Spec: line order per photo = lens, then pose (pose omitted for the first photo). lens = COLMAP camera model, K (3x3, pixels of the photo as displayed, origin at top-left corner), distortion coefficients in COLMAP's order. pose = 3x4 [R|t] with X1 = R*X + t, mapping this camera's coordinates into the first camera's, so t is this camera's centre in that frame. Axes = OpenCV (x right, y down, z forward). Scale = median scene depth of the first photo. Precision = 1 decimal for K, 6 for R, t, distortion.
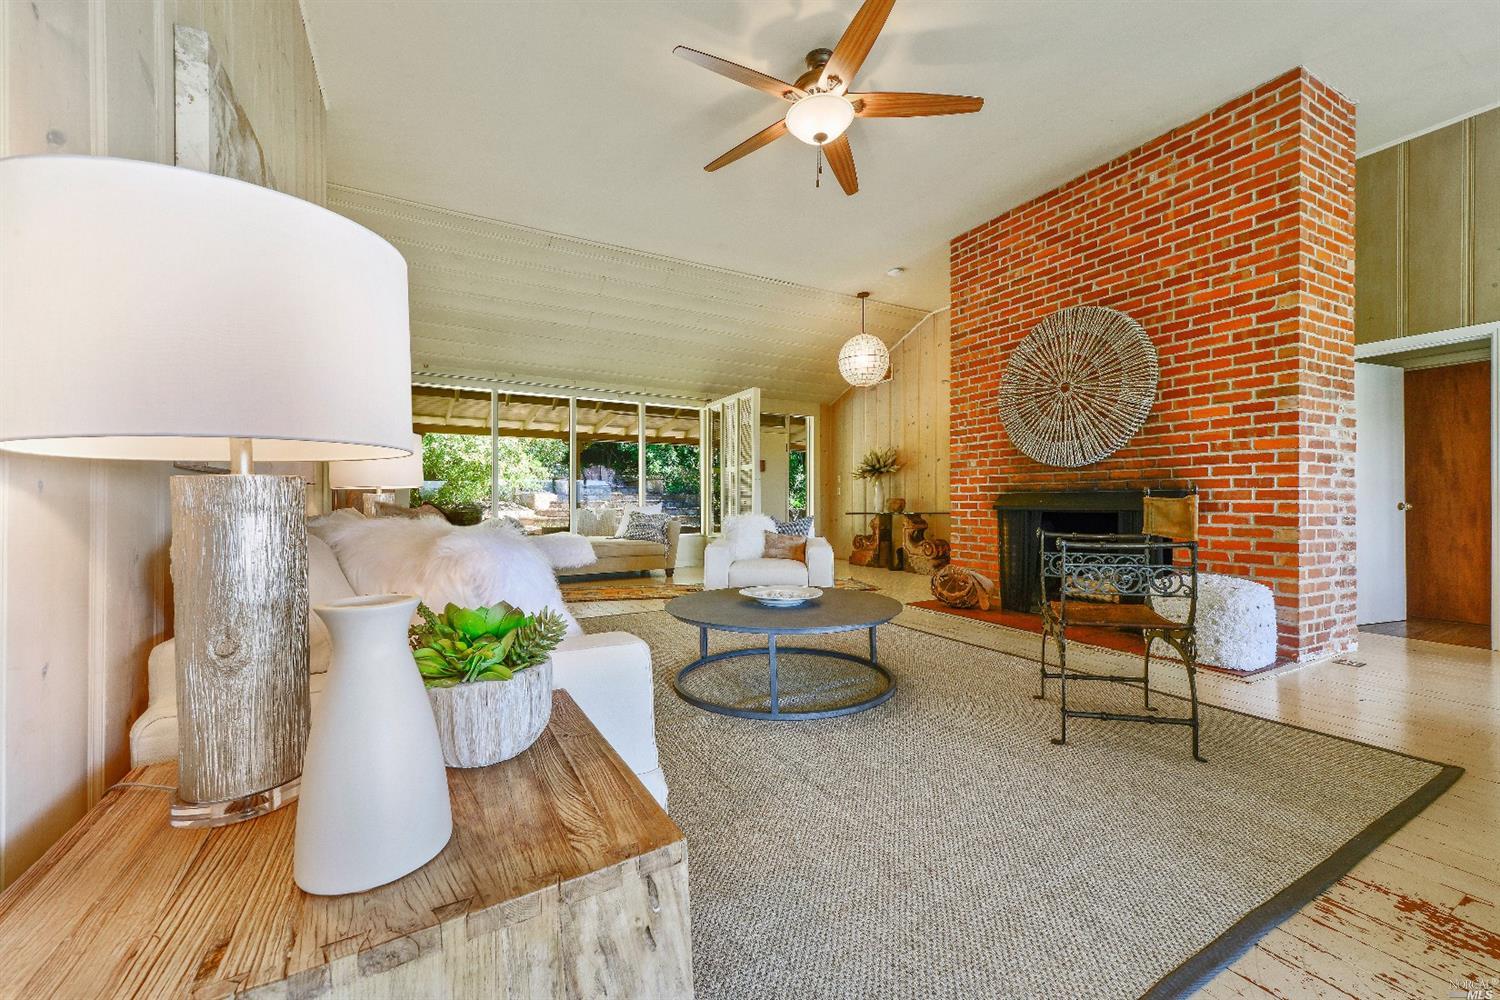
lens RADIAL K [[590.6, 0, 748.9], [0, 590.6, 504.7], [0, 0, 1]] dist [0.003873, -0.000305]
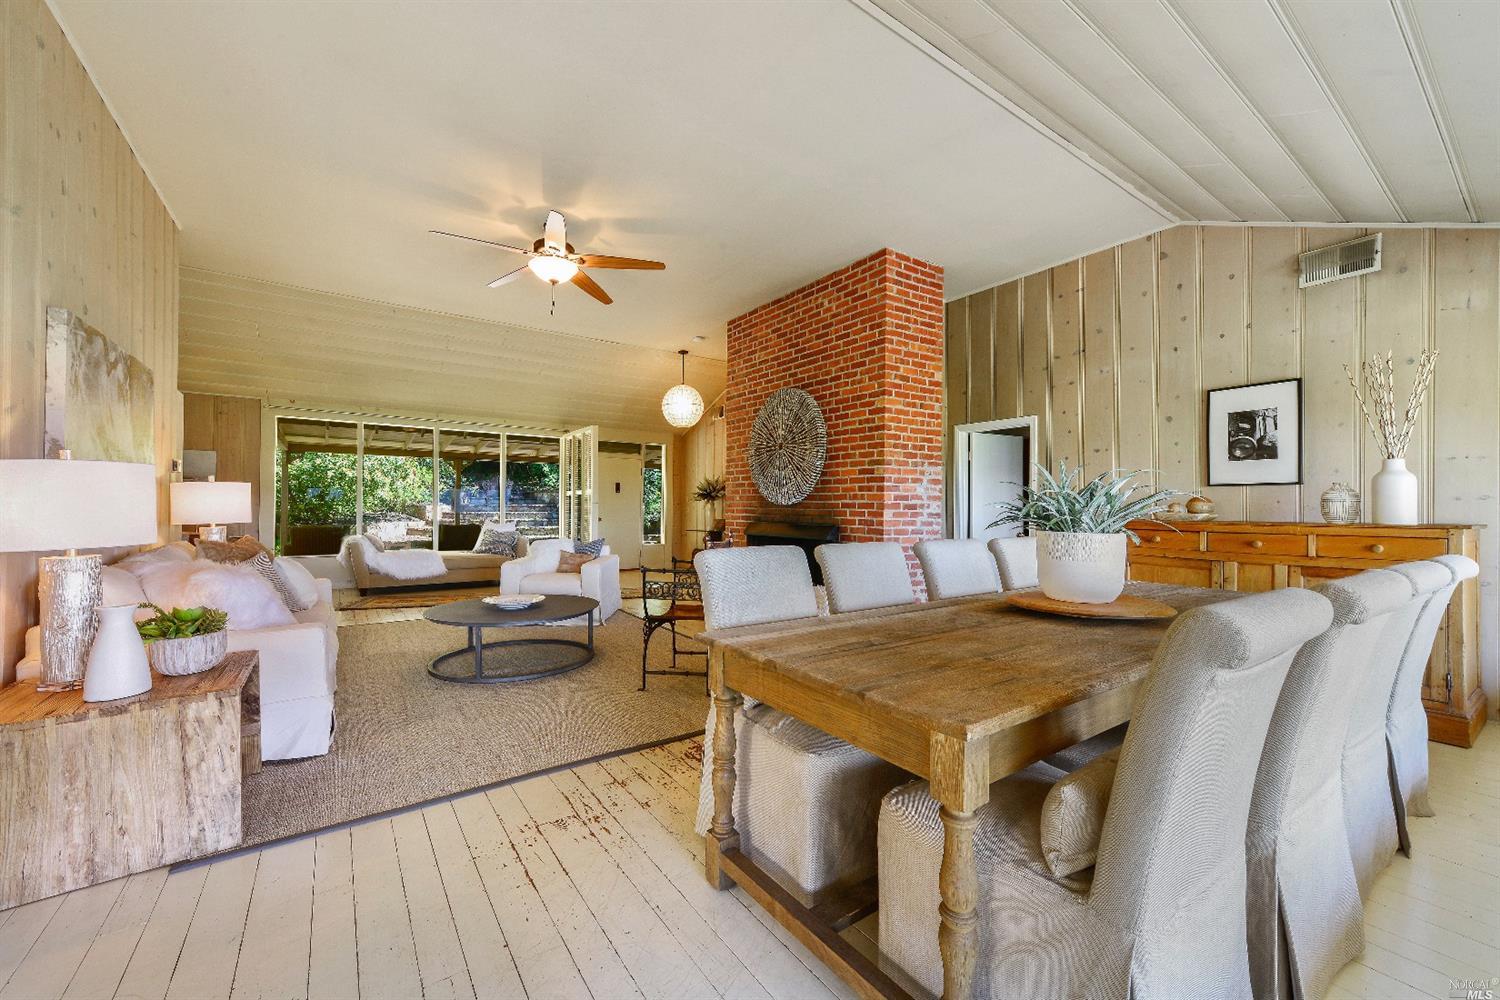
lens RADIAL K [[590.6, 0, 751.8], [0, 590.6, 503.9], [0, 0, 1]] dist [0.003873, -0.000305]
pose [[0.994474, 0.011069, 0.104400, 0.404457], [-0.010110, 0.999902, -0.009712, -0.064127], [-0.104497, 0.008603, 0.994488, -0.417644]]
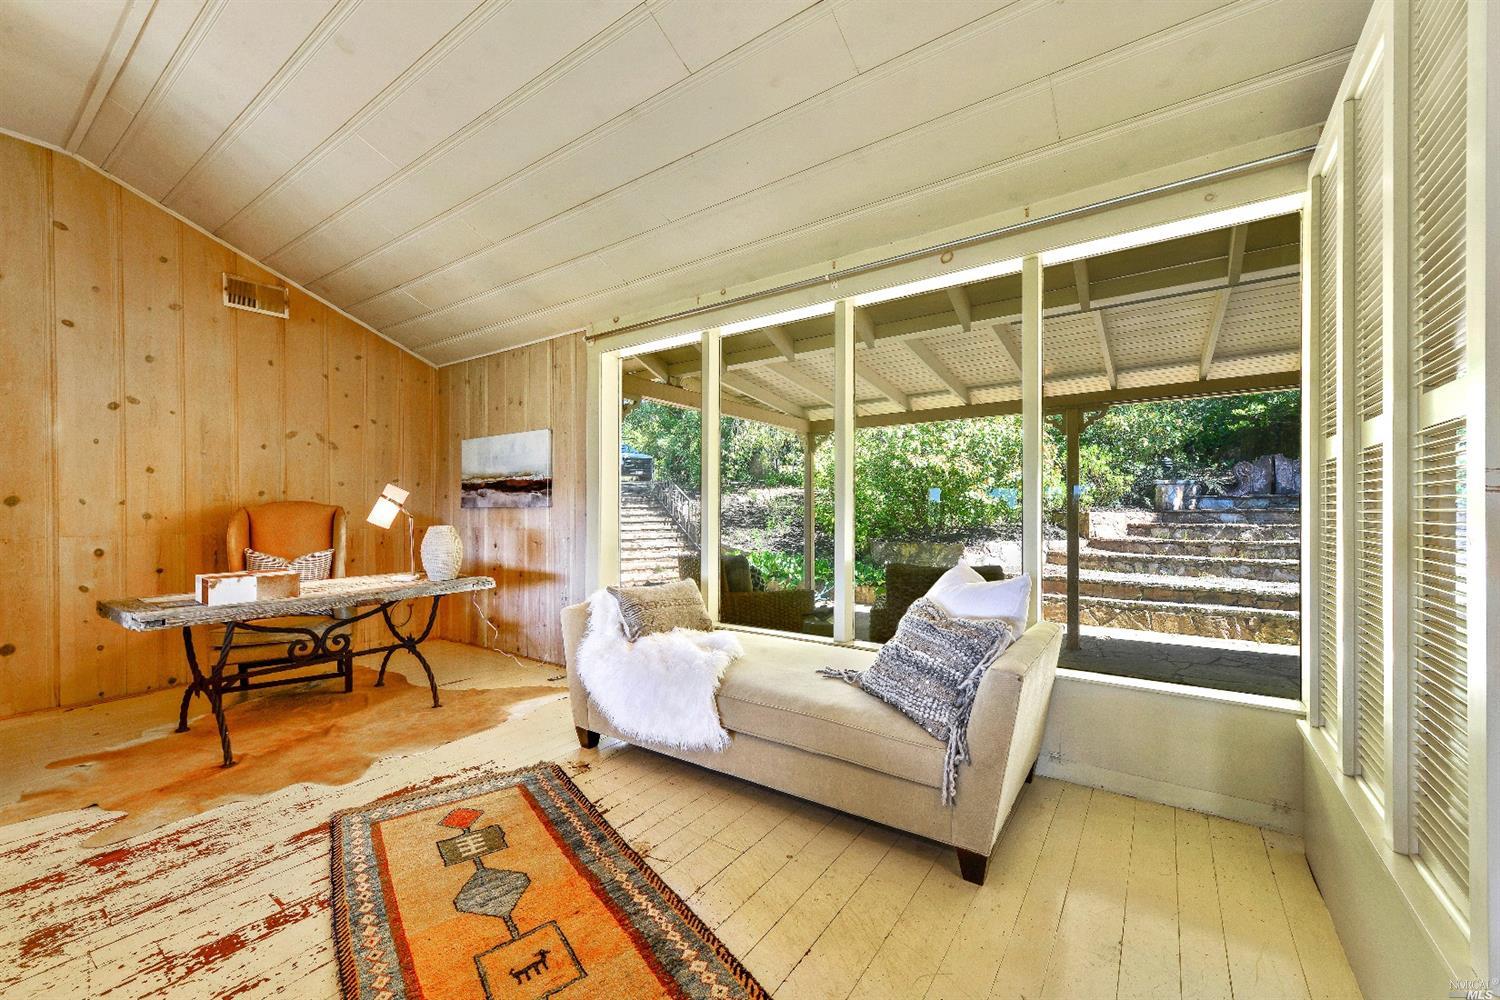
lens RADIAL K [[590.6, 0, 742.0], [0, 590.6, 508.5], [0, 0, 1]] dist [0.003873, -0.000305]
pose [[0.419503, -0.009938, -0.907699, 0.145525], [0.002950, 0.999950, -0.009585, -0.066924], [0.907749, 0.001343, 0.419512, 1.645203]]
